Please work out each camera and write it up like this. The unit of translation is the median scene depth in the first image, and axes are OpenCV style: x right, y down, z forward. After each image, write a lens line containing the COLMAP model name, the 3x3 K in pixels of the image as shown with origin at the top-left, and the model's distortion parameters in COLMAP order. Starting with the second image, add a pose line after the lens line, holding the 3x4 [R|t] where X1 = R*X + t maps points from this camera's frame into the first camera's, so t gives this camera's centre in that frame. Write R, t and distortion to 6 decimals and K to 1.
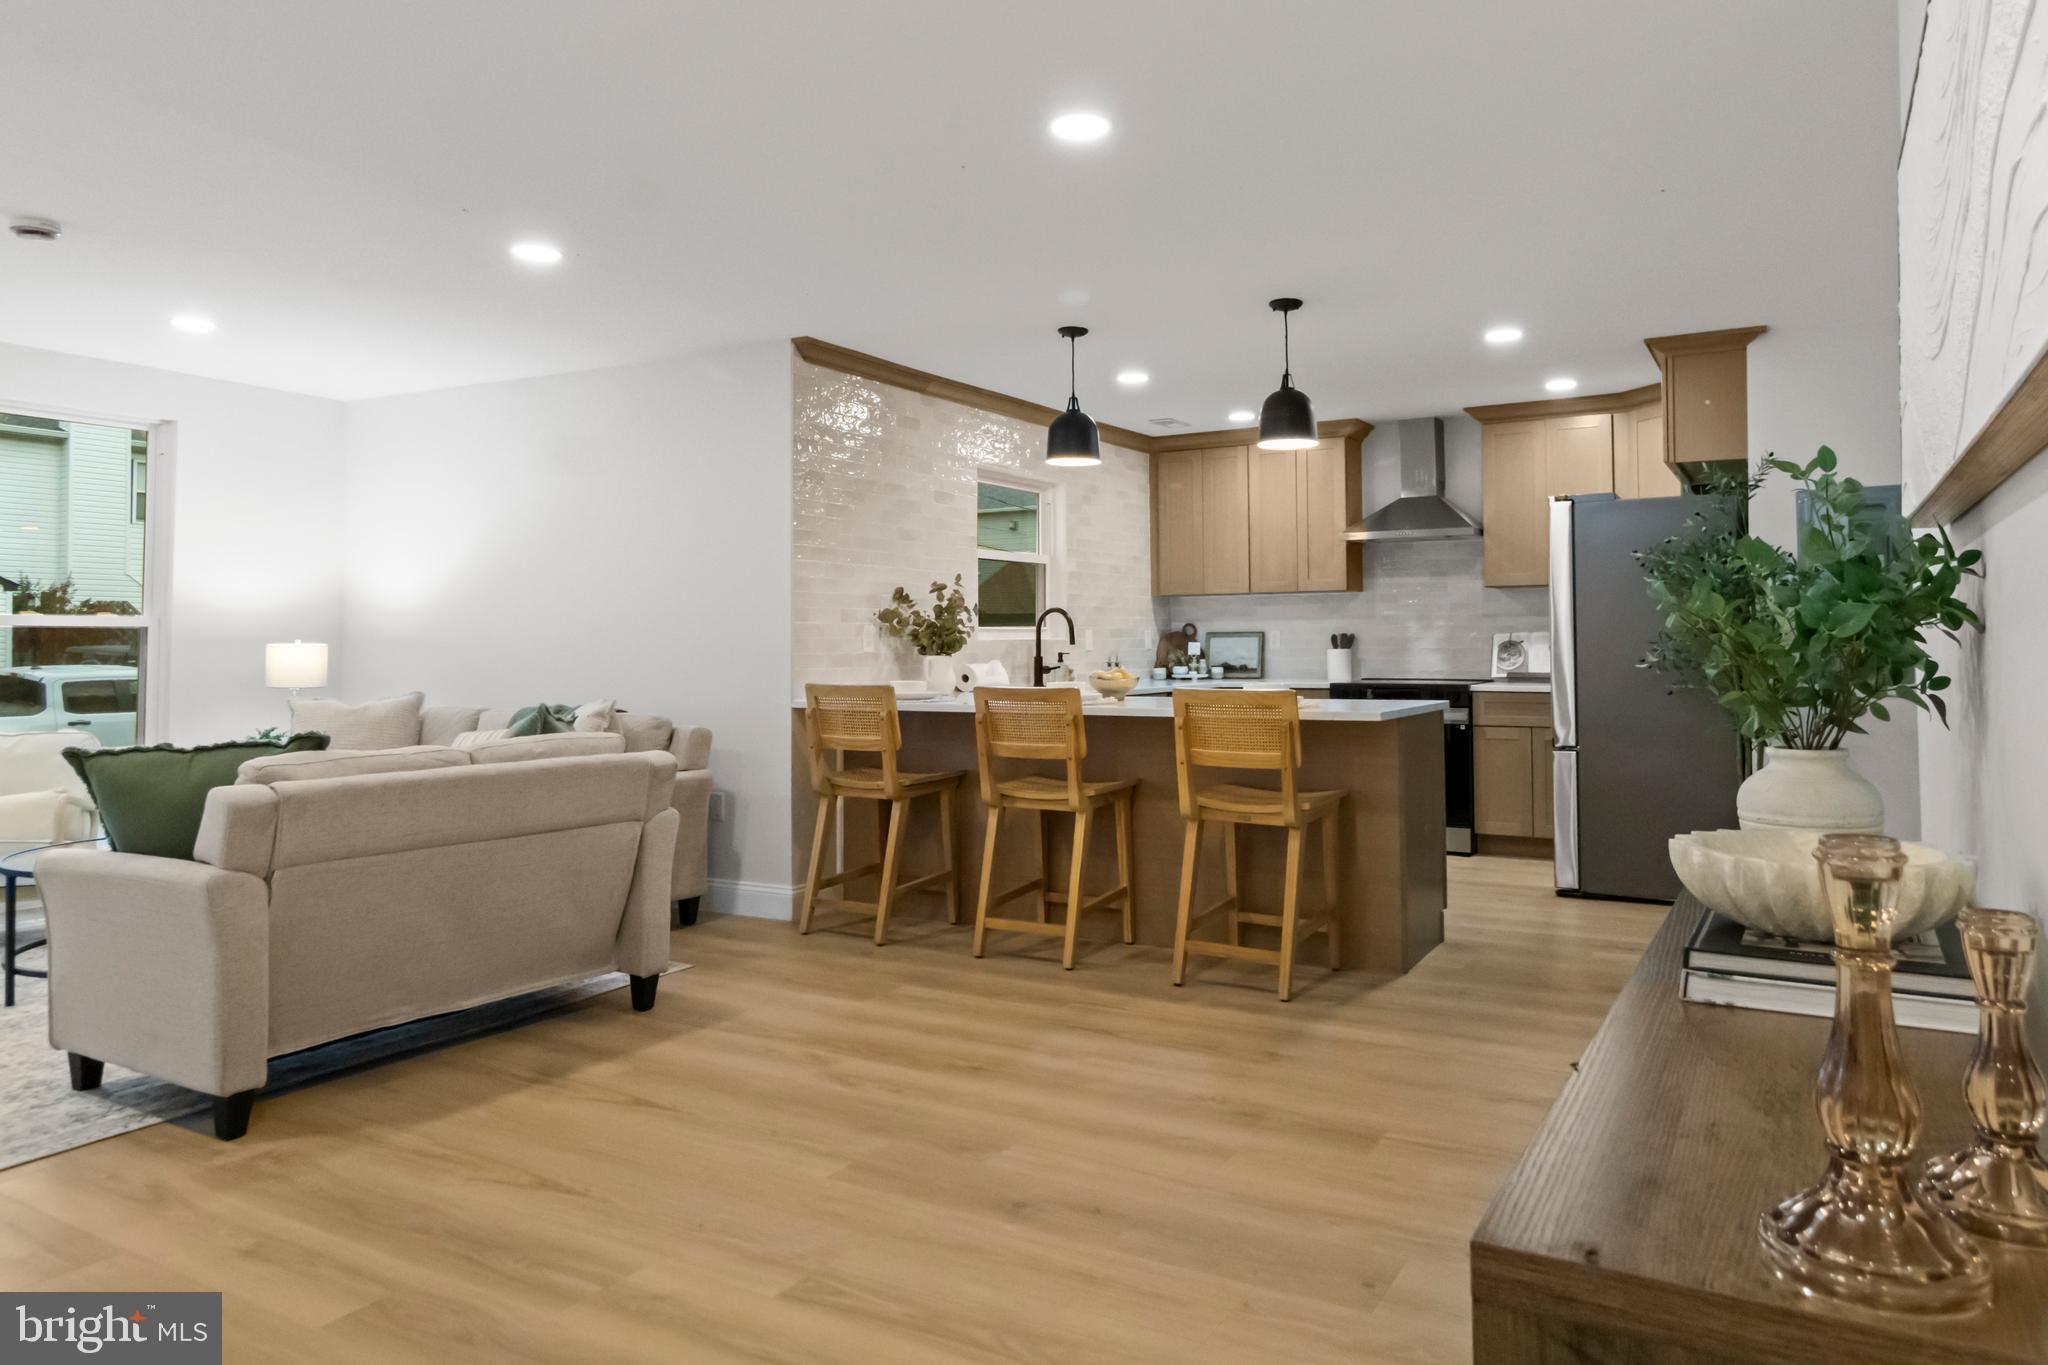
lens RADIAL K [[1326.0, 0, 1062.5], [0, 1326.0, 608.7], [0, 0, 1]] dist [0.000624, -0.002458]
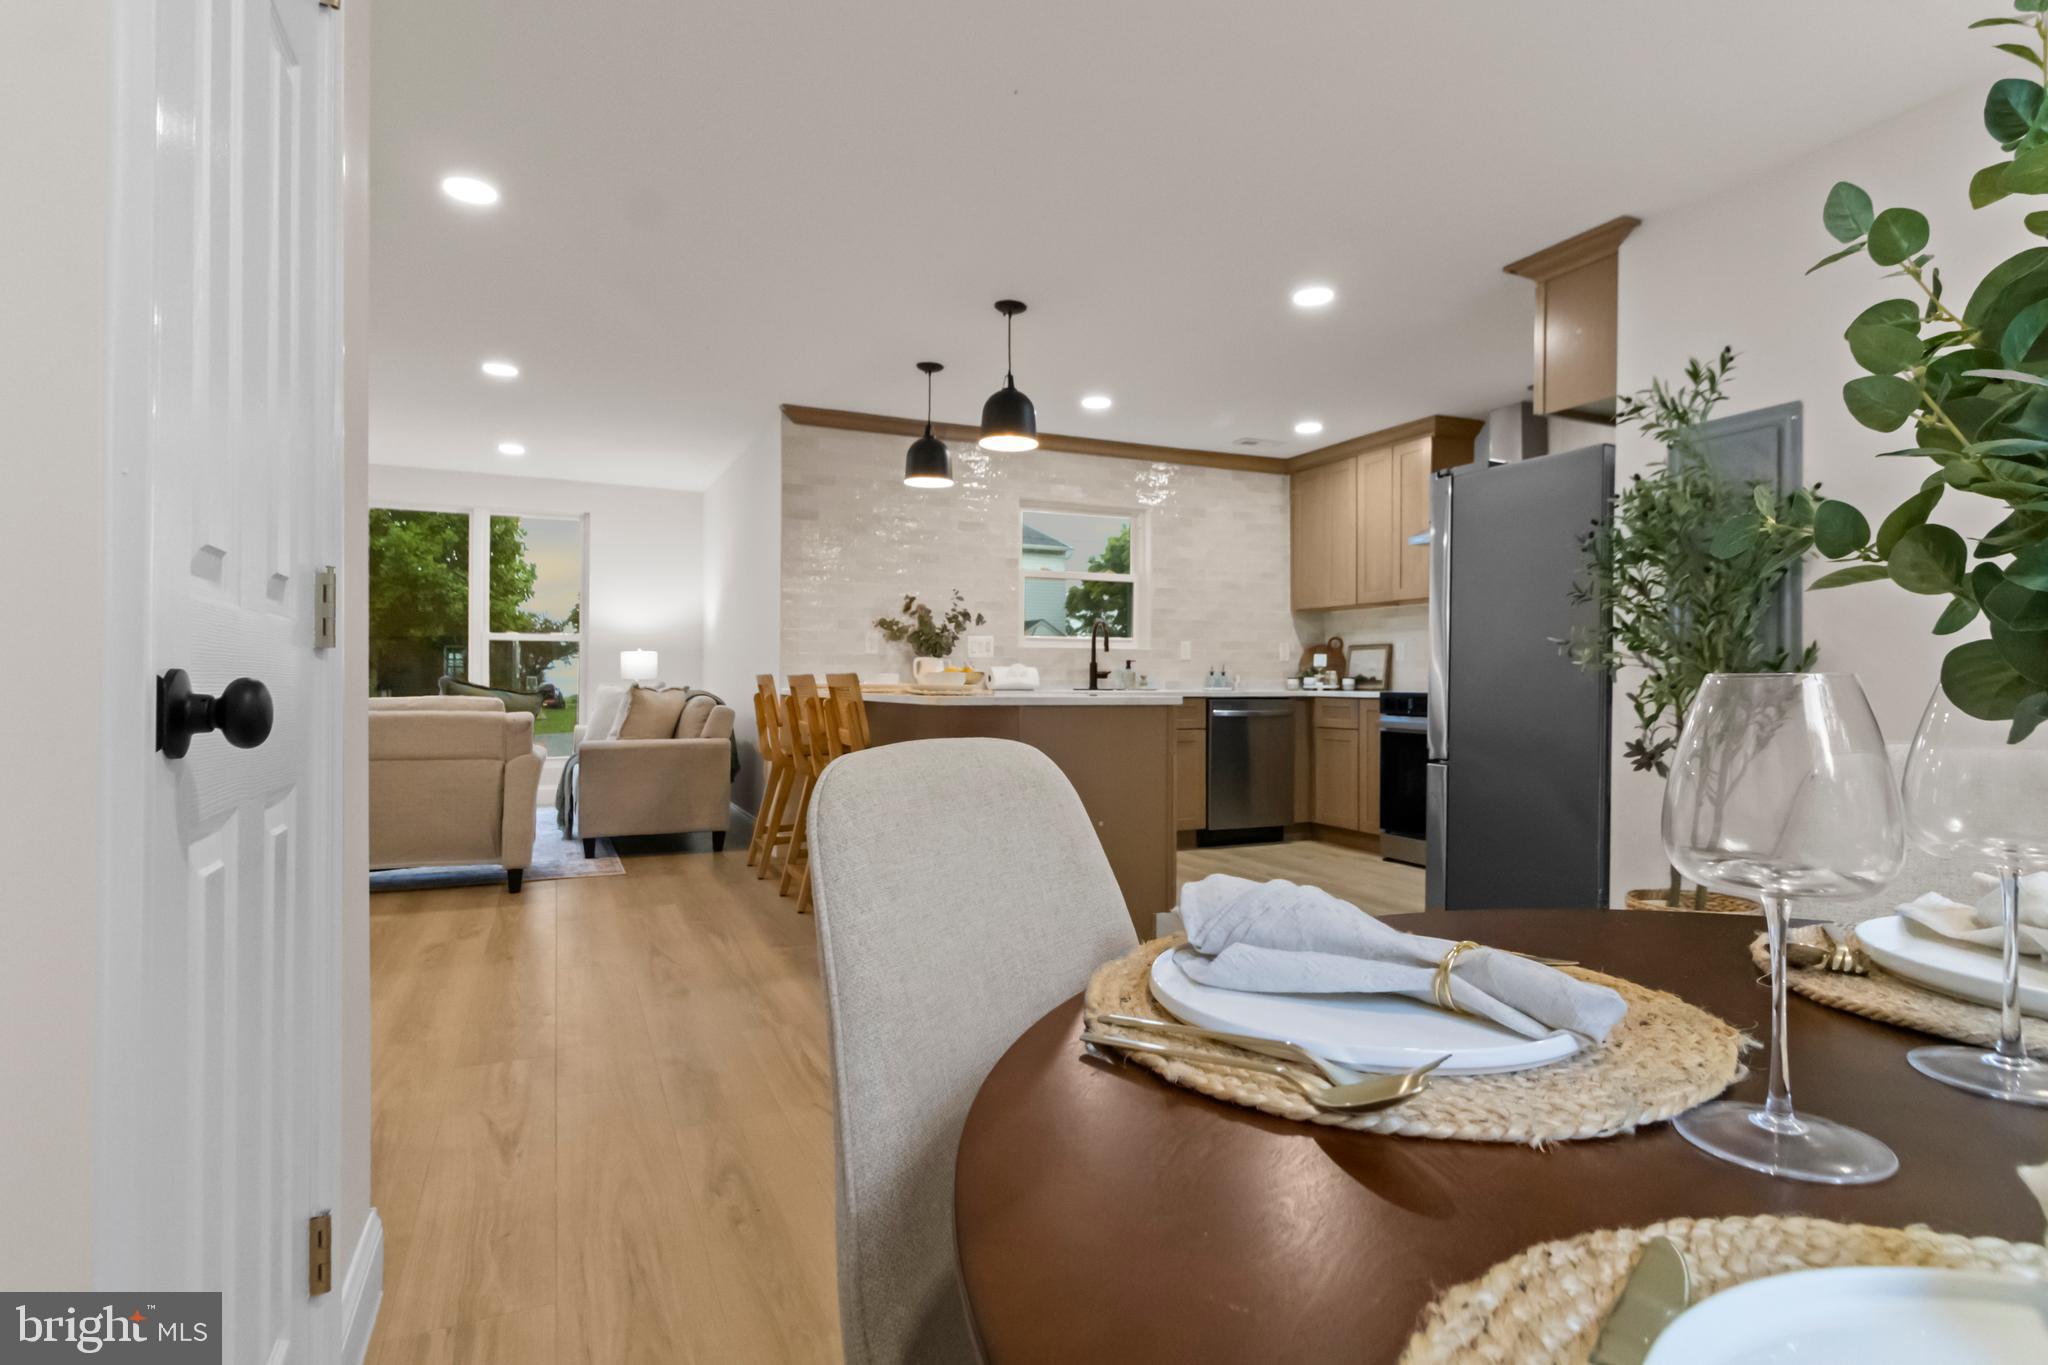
lens RADIAL K [[1064.5, 0, 1045.8], [0, 1064.5, 686.0], [0, 0, 1]] dist [0.000240, -0.000176]
pose [[0.816776, 0.014745, -0.576766, 0.457098], [0.003632, 0.999522, 0.030696, 0.026961], [0.576943, -0.027167, 0.816332, 0.225513]]
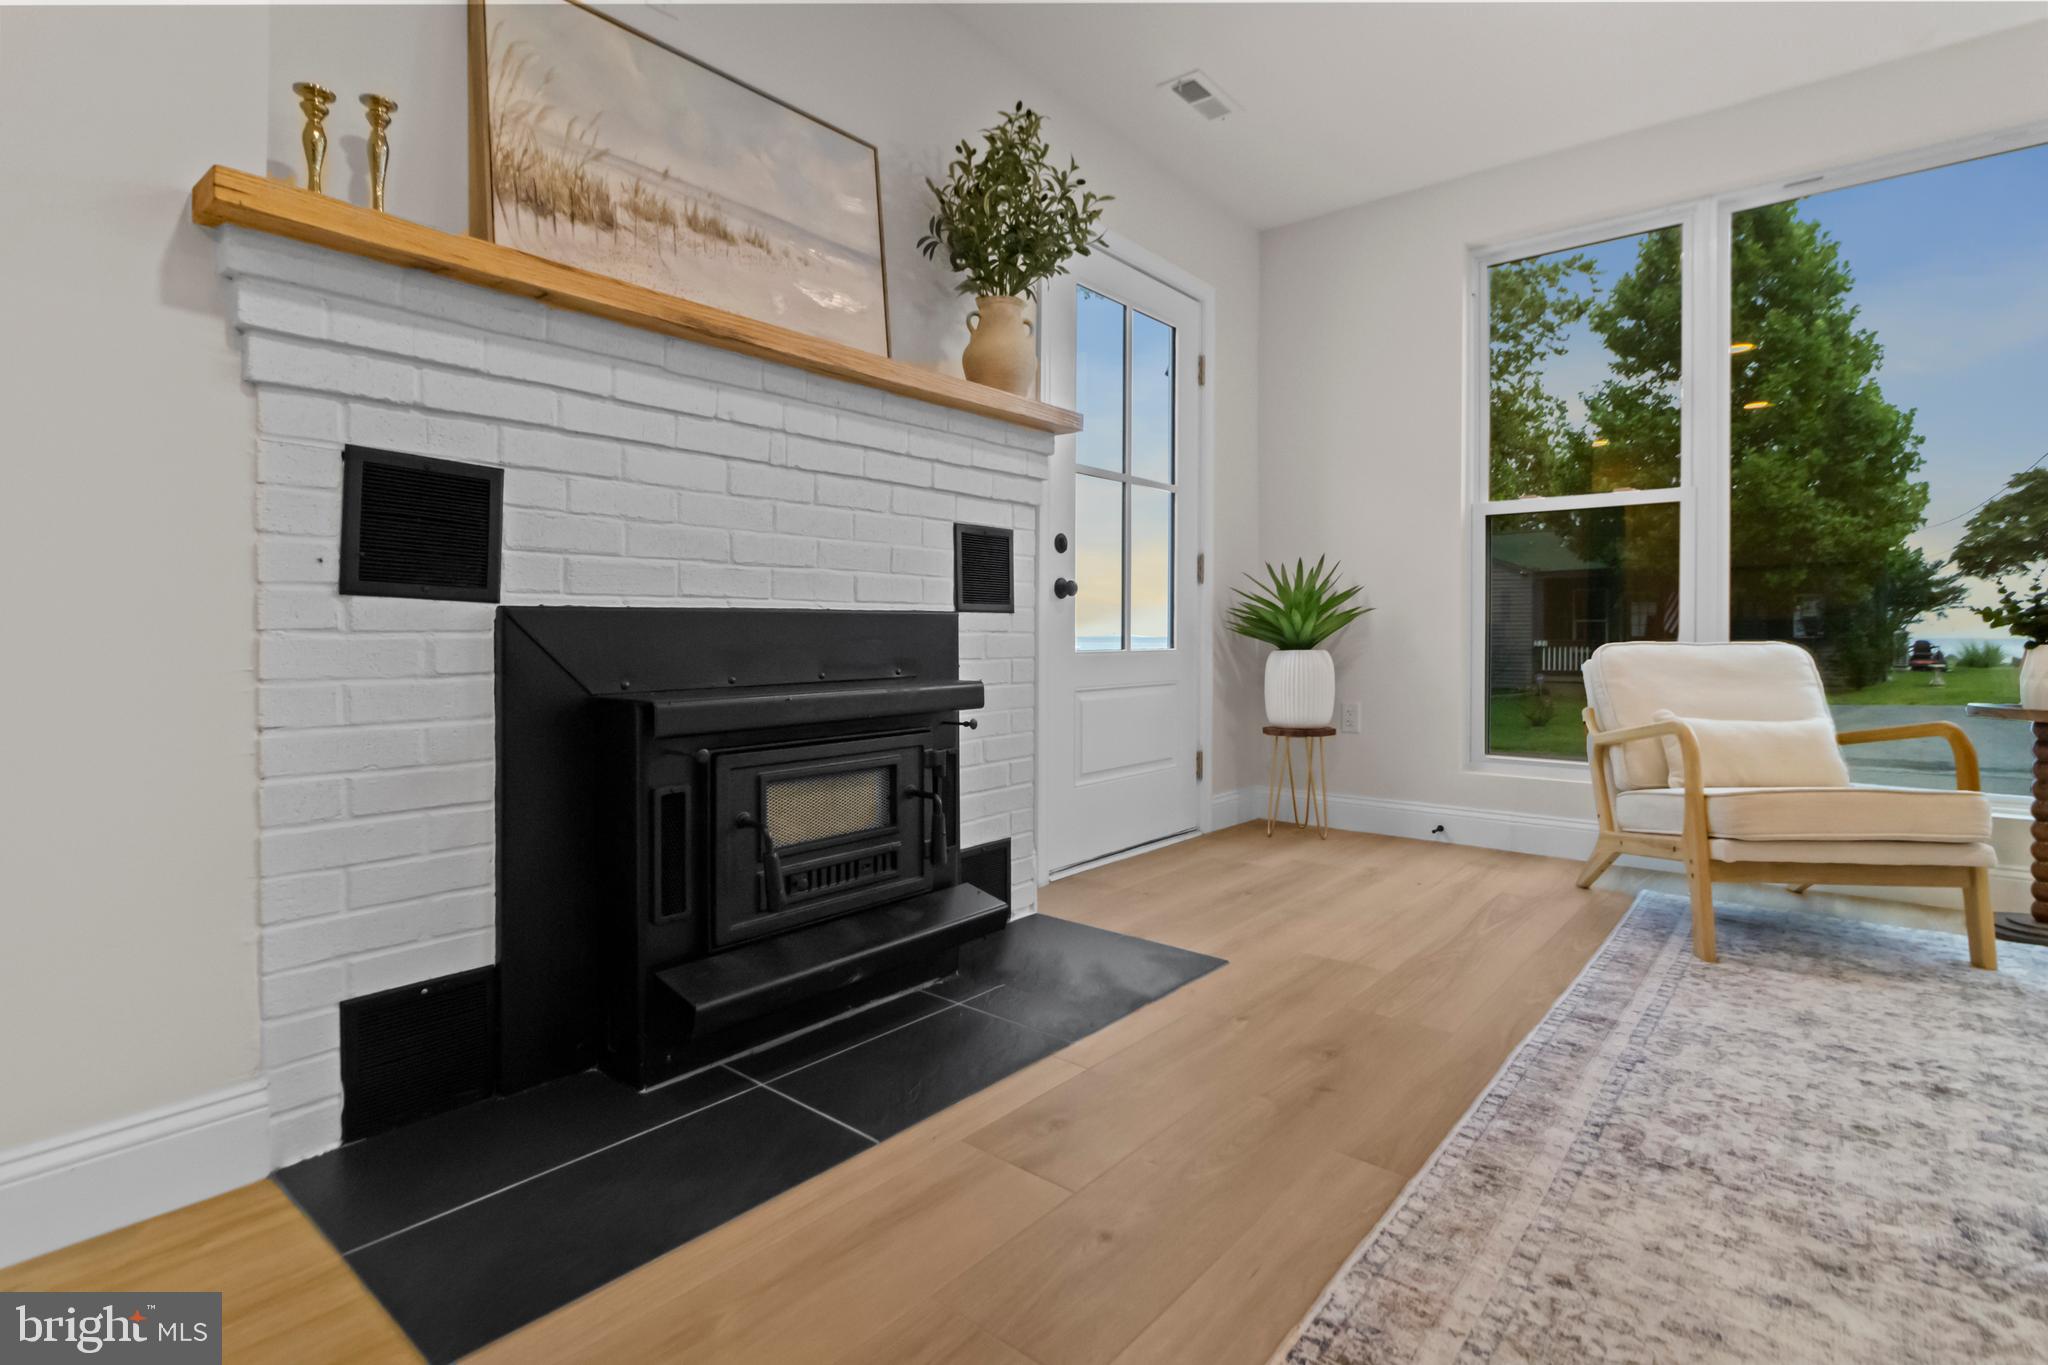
lens RADIAL K [[990.5, 0, 1061.3], [0, 990.5, 644.3], [0, 0, 1]] dist [-0.004754, -0.000778]
pose [[-0.157826, 0.013338, -0.987377, -0.253957], [0.027136, 0.999590, 0.009166, 0.058600], [0.987094, -0.025347, -0.158124, 0.377917]]
